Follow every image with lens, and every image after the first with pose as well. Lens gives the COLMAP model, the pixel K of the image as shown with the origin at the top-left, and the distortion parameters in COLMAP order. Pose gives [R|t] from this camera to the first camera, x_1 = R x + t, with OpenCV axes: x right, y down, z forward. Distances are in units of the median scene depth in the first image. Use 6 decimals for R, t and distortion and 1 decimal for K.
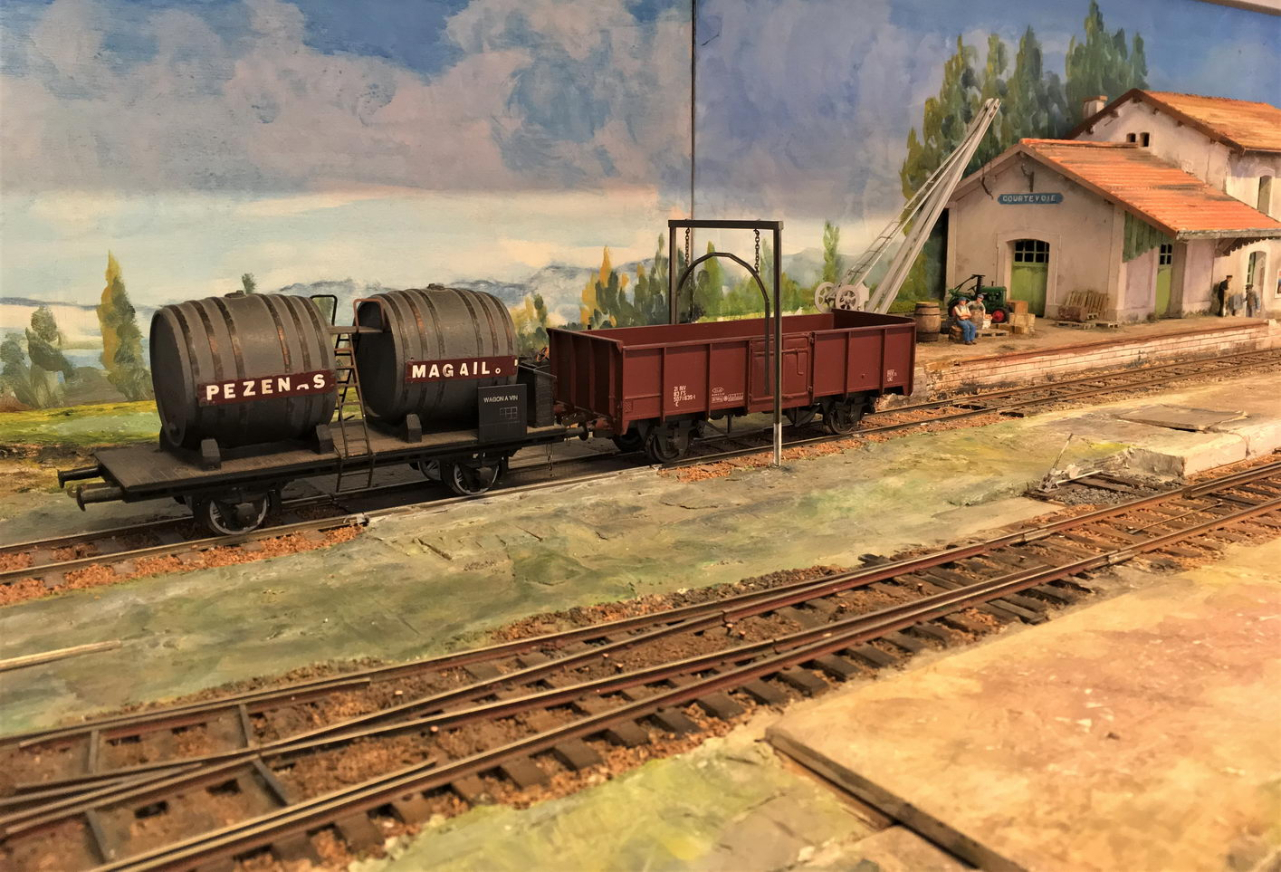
lens RADIAL K [[1088.6, 0, 637.4], [0, 1088.6, 422.0], [0, 0, 1]] dist [0.032170, -0.005358]
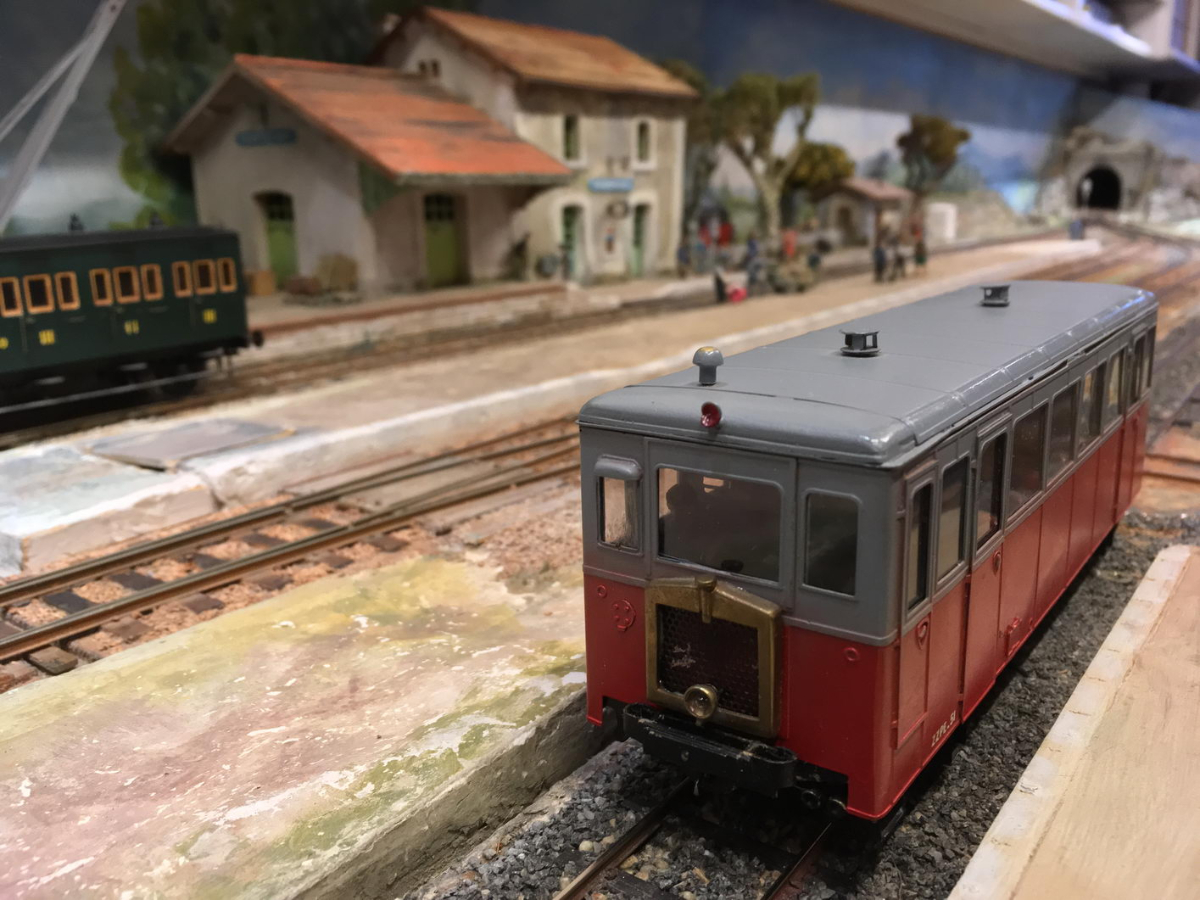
lens RADIAL K [[1041.4, 0, 600.0], [0, 1041.4, 450.0], [0, 0, 1]] dist [0.095943, -0.181461]
pose [[0.944819, -0.094605, 0.313636, 0.320154], [0.078833, 0.994919, 0.062625, -0.011998], [-0.317967, -0.034444, 0.947476, 0.208021]]
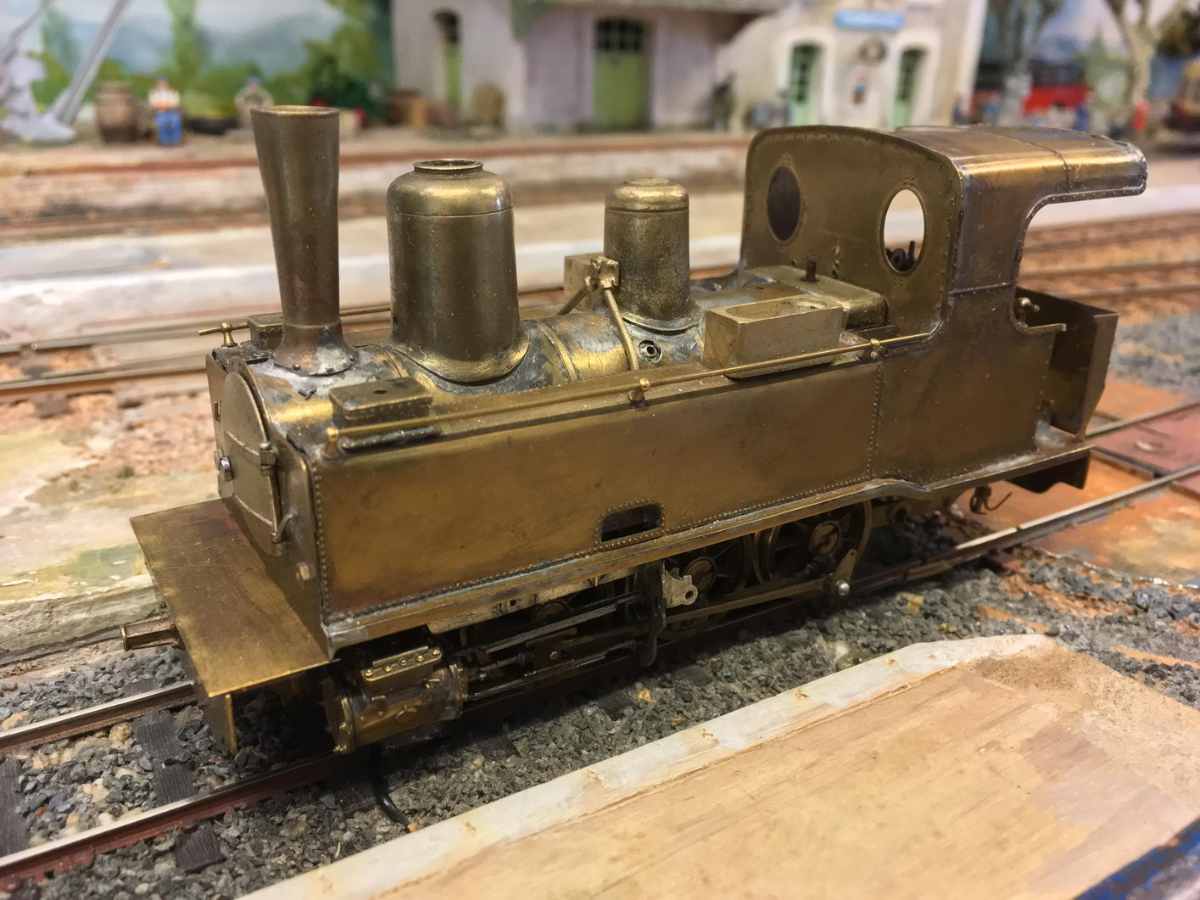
lens RADIAL K [[1029.4, 0, 601.4], [0, 1029.4, 485.0], [0, 0, 1]] dist [0.047599, -0.063501]
pose [[0.998332, 0.041533, -0.040109, 0.489005], [-0.032200, 0.977099, 0.210333, -0.009084], [0.047926, -0.208691, 0.976807, 0.273588]]
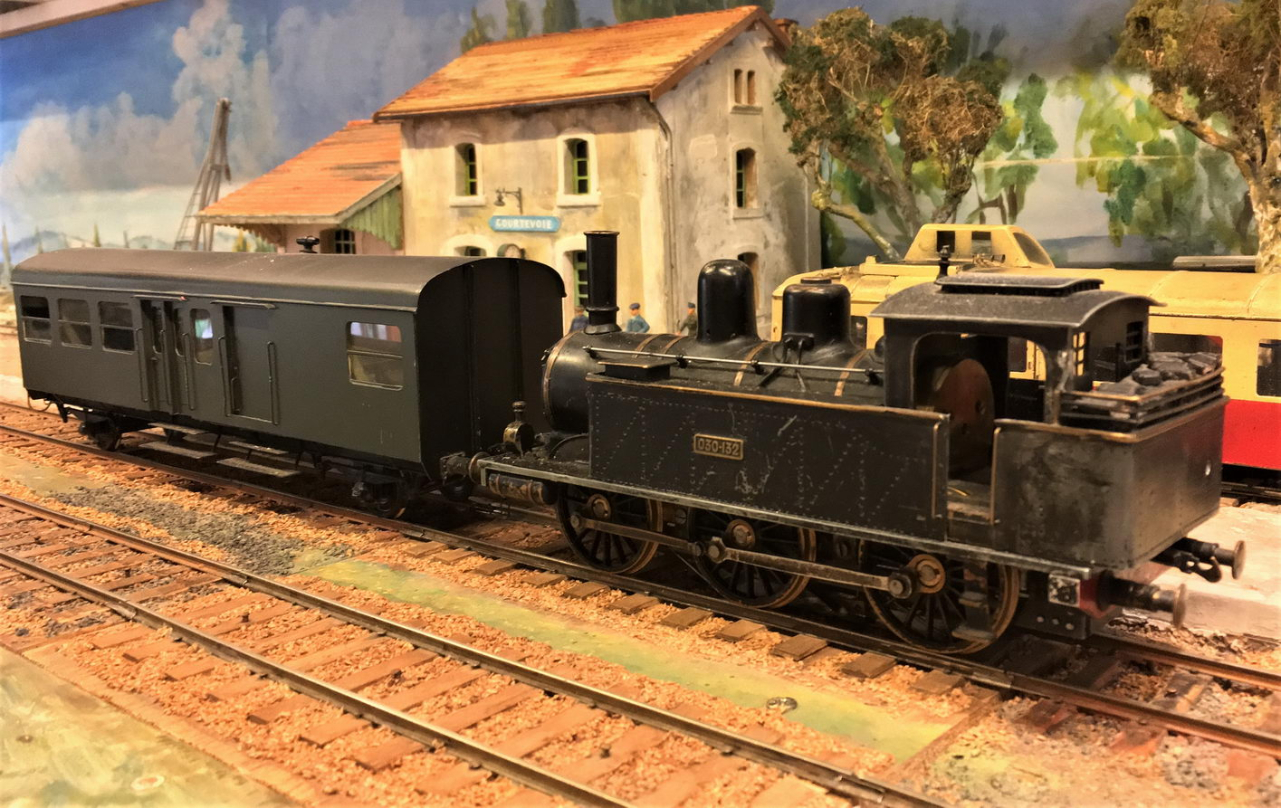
lens RADIAL K [[1164.8, 0, 640.5], [0, 1164.8, 404.0], [0, 0, 1]] dist [0.039707, -0.009802]
pose [[0.248918, 0.162379, -0.954816, 1.415033], [-0.177171, 0.976845, 0.119938, -0.173991], [0.952182, 0.139311, 0.271923, 0.955414]]
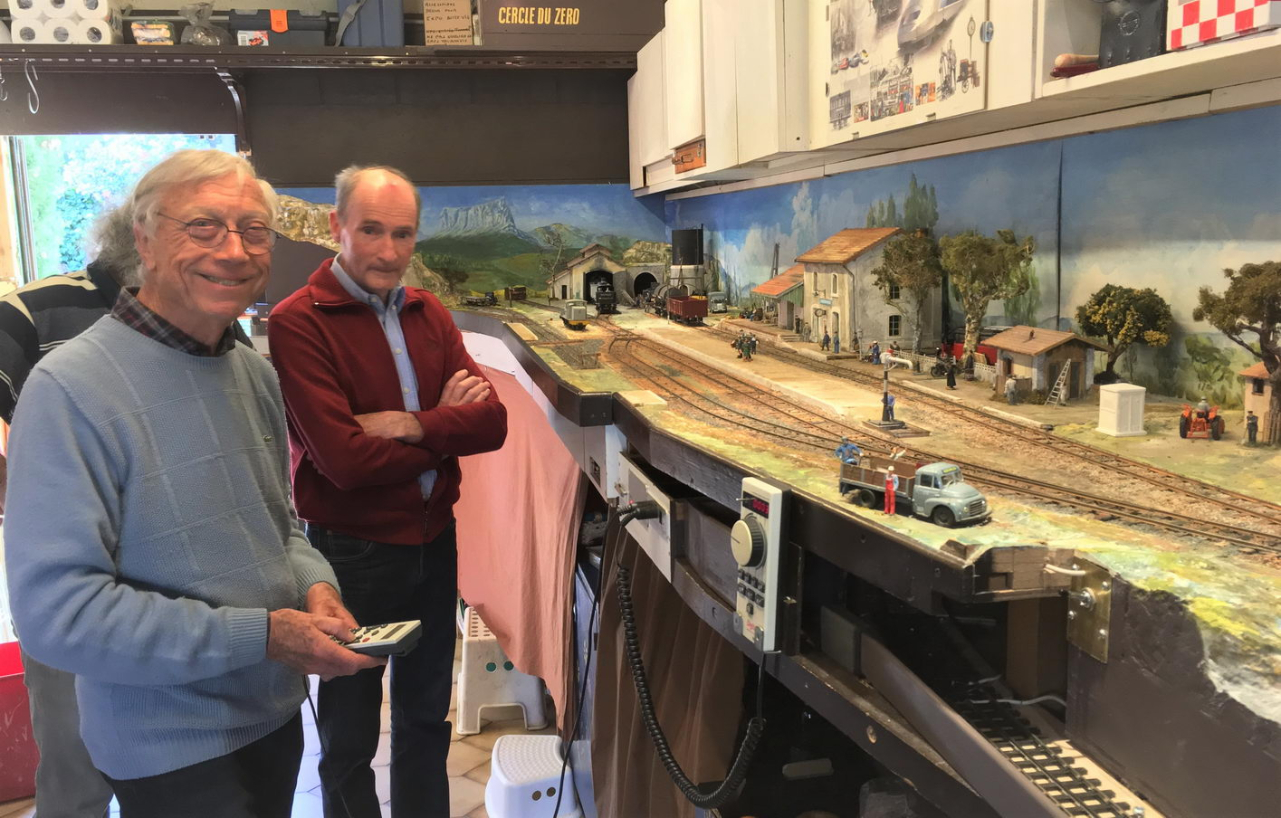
lens RADIAL K [[1125.3, 0, 640.5], [0, 1125.3, 409.0], [0, 0, 1]] dist [0.000623, -0.000158]
pose [[-0.419034, 0.154174, -0.894785, 2.718427], [-0.151446, 0.959805, 0.236301, -0.440450], [0.895251, 0.234529, -0.378842, 1.617048]]
